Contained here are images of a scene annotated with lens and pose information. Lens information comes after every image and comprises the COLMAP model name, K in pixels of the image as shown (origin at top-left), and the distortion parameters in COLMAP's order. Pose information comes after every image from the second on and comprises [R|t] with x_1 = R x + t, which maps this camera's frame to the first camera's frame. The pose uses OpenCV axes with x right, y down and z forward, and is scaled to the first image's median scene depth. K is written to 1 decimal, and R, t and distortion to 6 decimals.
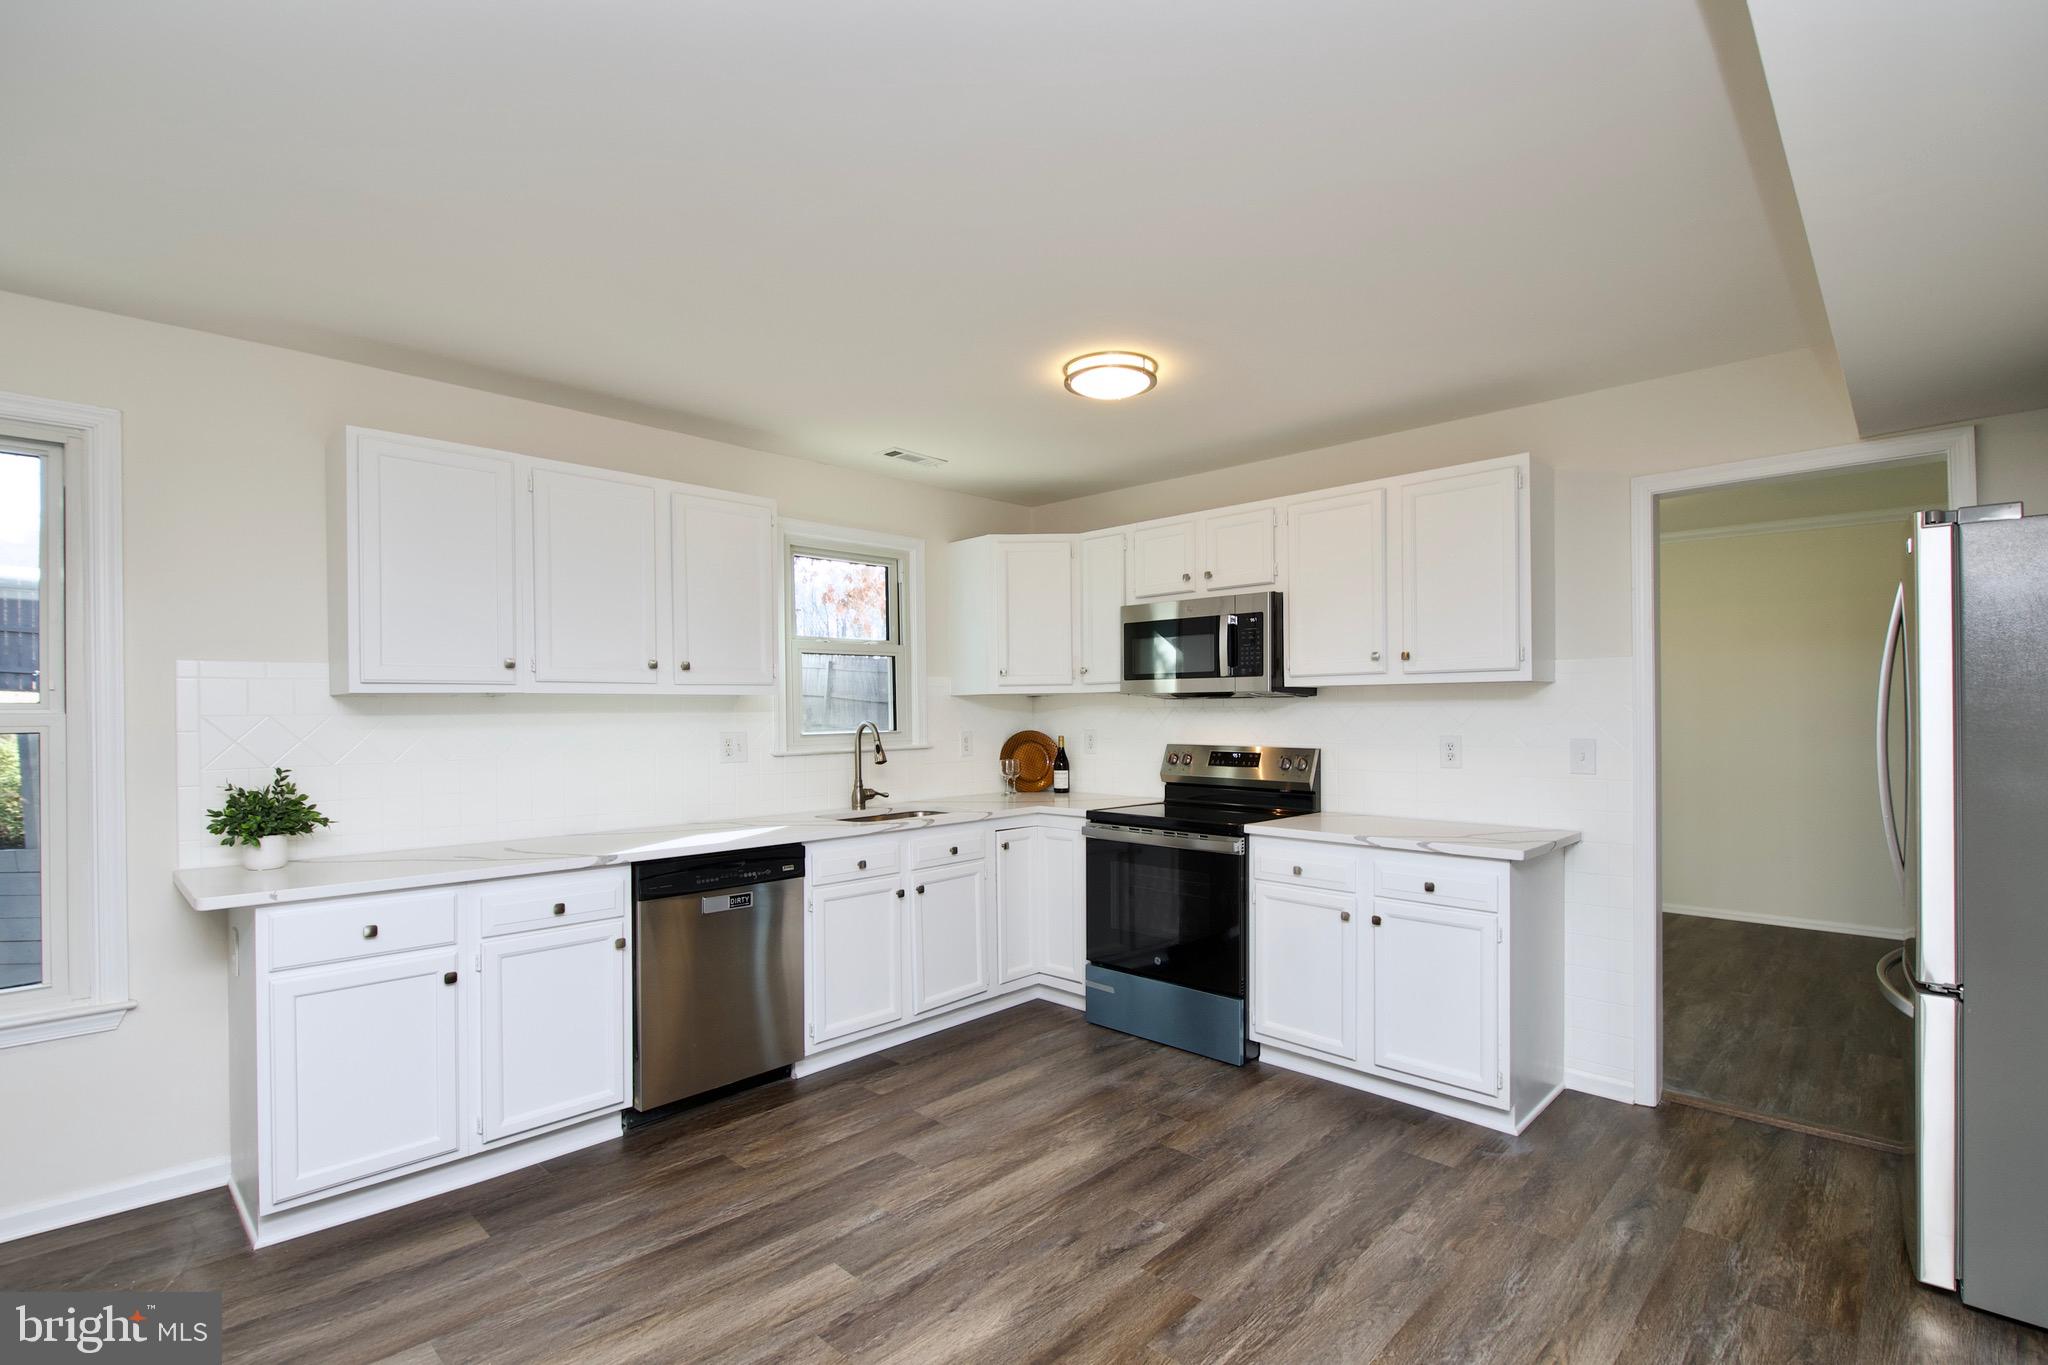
lens RADIAL K [[969.2, 0, 1031.6], [0, 969.2, 712.4], [0, 0, 1]] dist [0.012816, -0.015775]
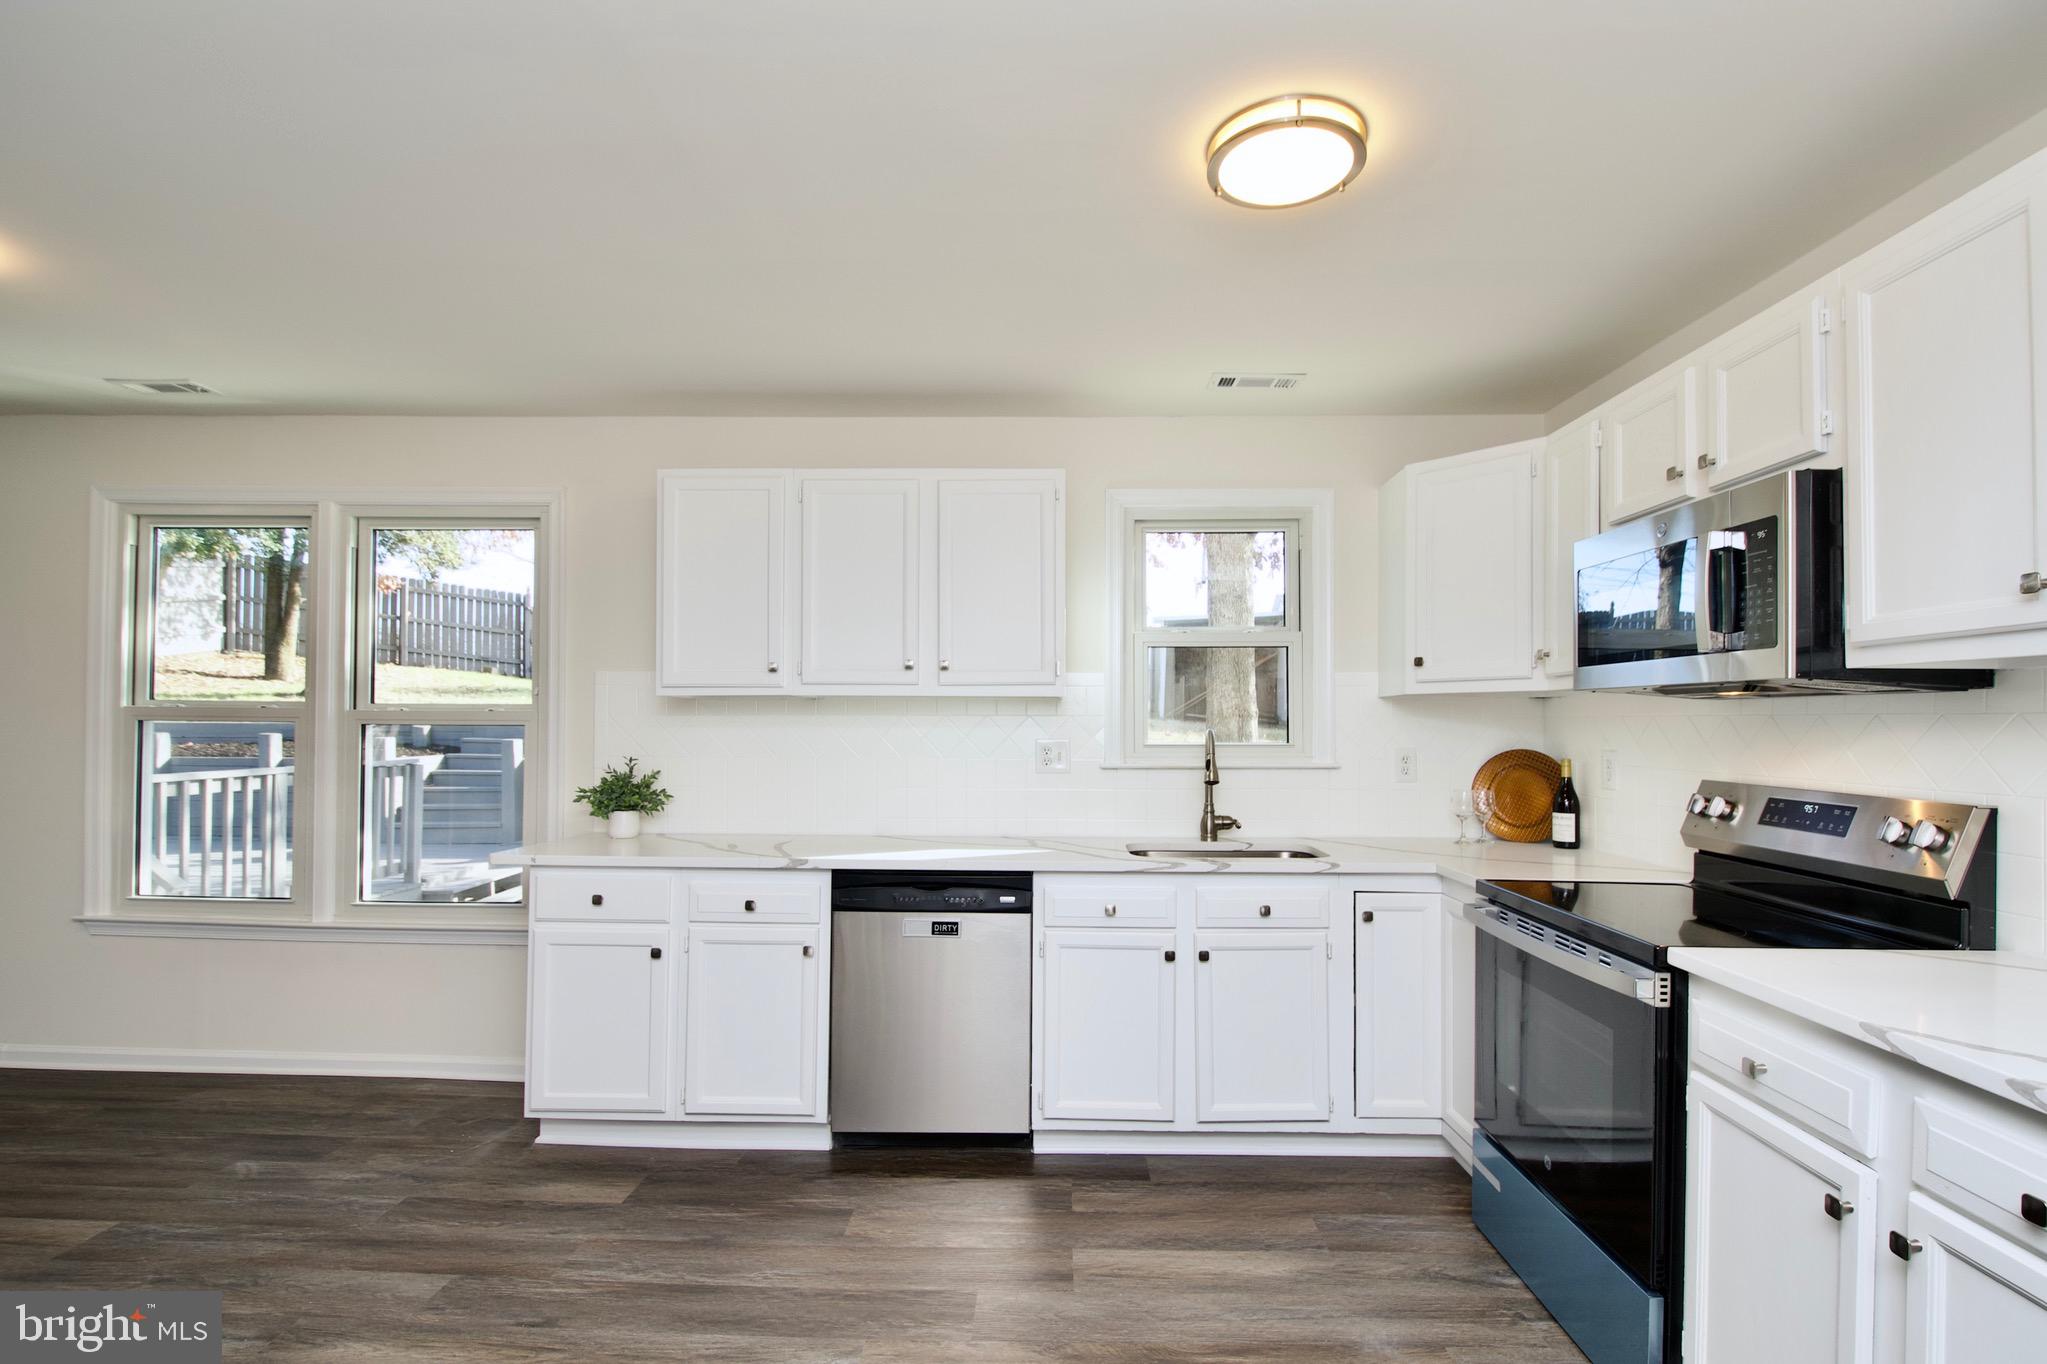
lens RADIAL K [[968.7, 0, 1031.0], [0, 968.7, 711.9], [0, 0, 1]] dist [0.012816, -0.015775]
pose [[0.670381, 0.002137, -0.742014, 0.348334], [-0.011301, 0.999909, -0.007331, 0.002271], [0.741931, 0.013300, 0.670344, 0.398671]]
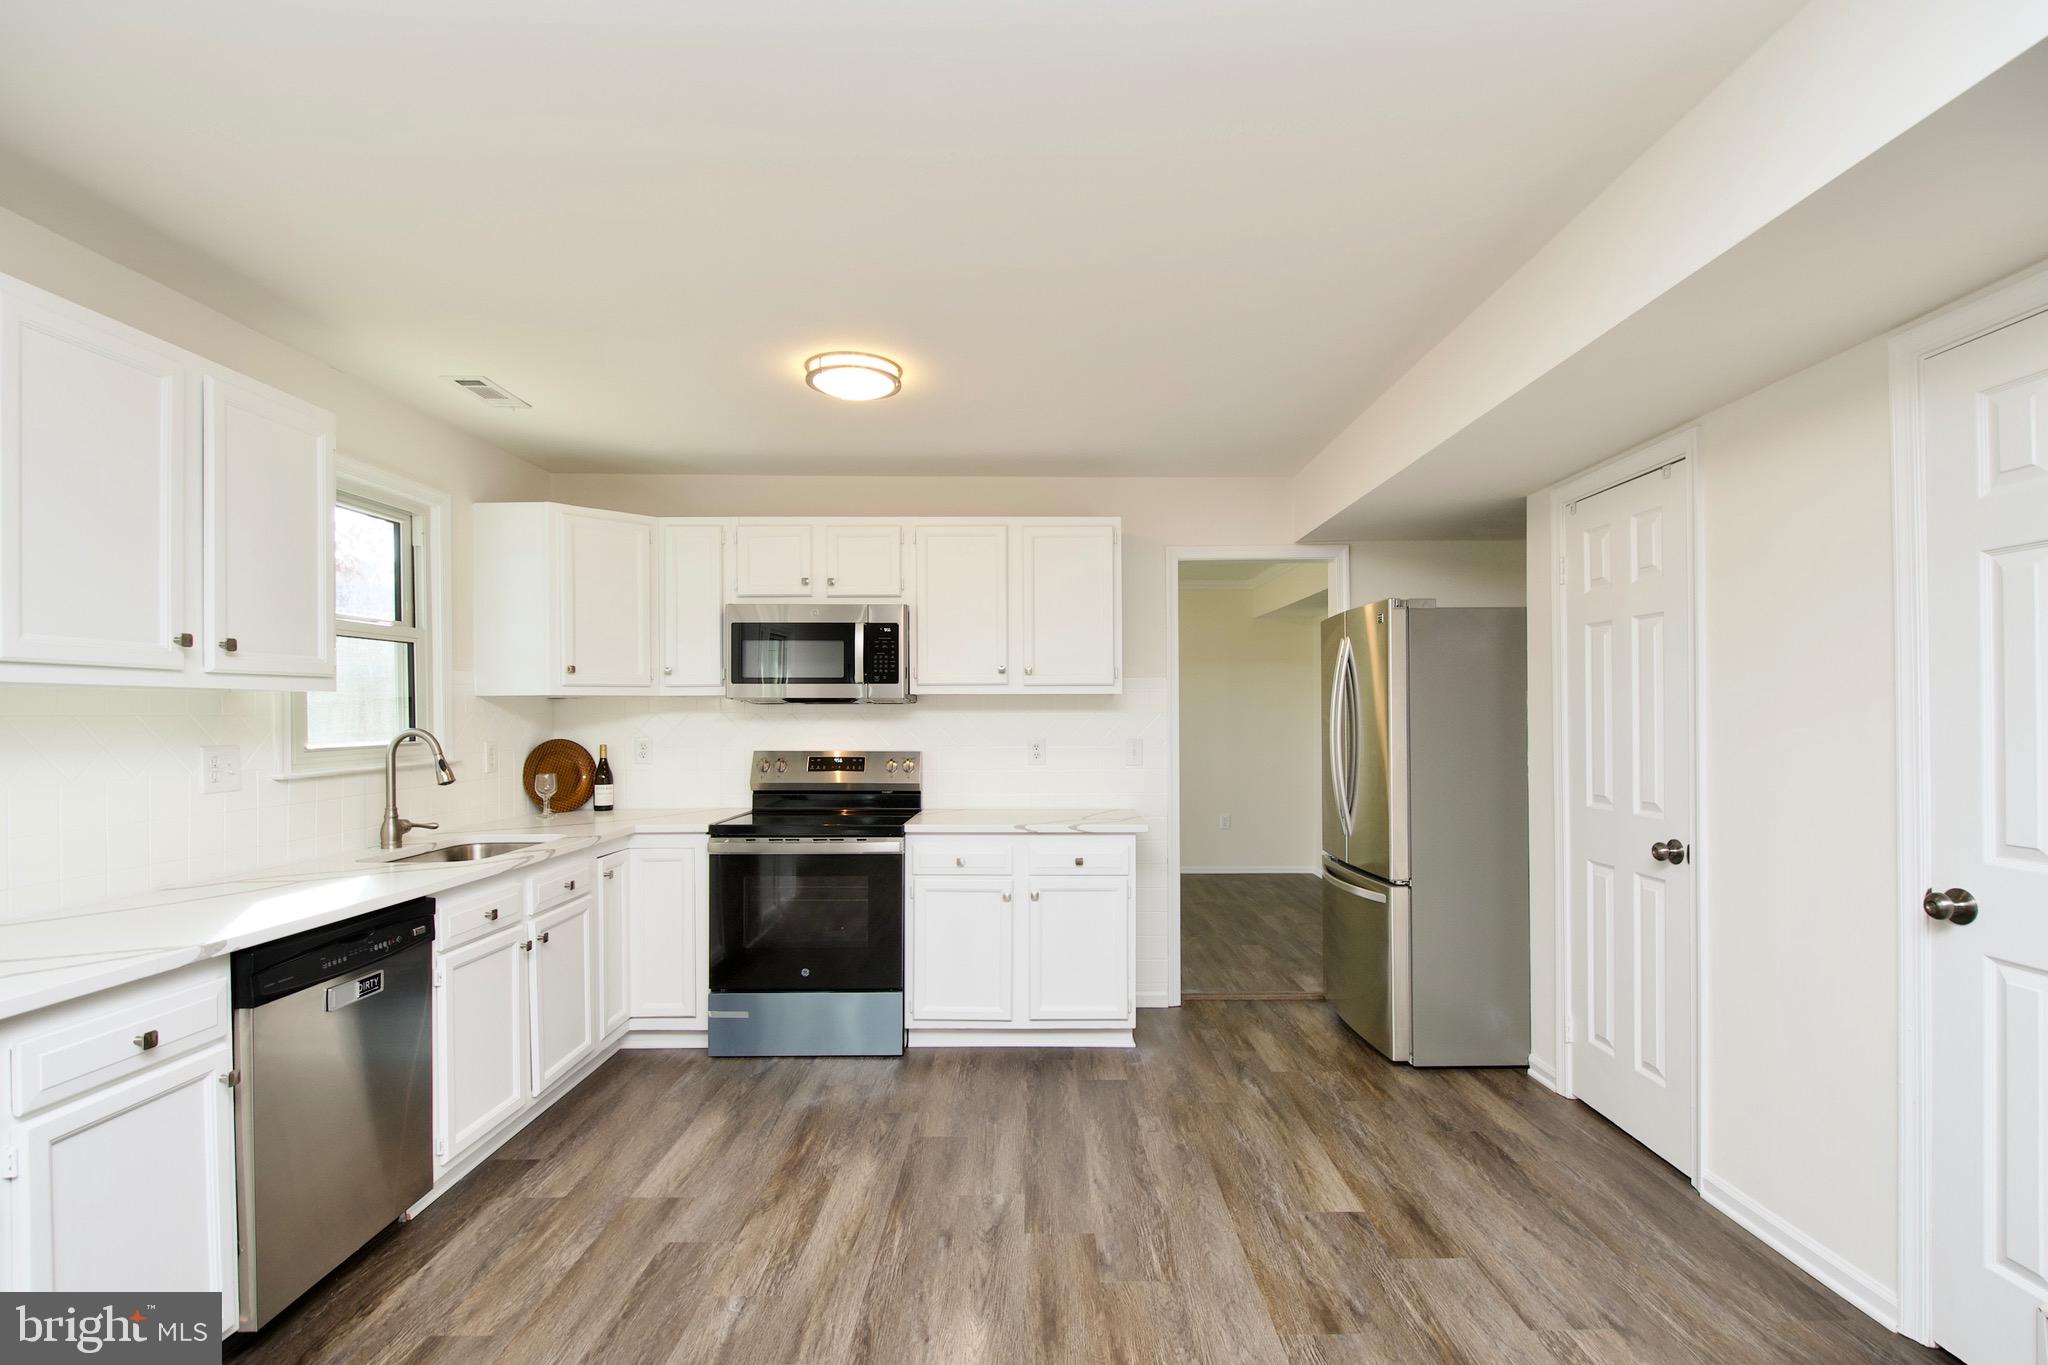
lens RADIAL K [[966.0, 0, 1062.5], [0, 966.0, 713.5], [0, 0, 1]] dist [0.014492, -0.016620]
pose [[0.701926, 0.006164, 0.712223, -0.384743], [-0.002022, 0.999976, -0.006662, 0.001632], [-0.712247, 0.003235, 0.701921, 0.132038]]
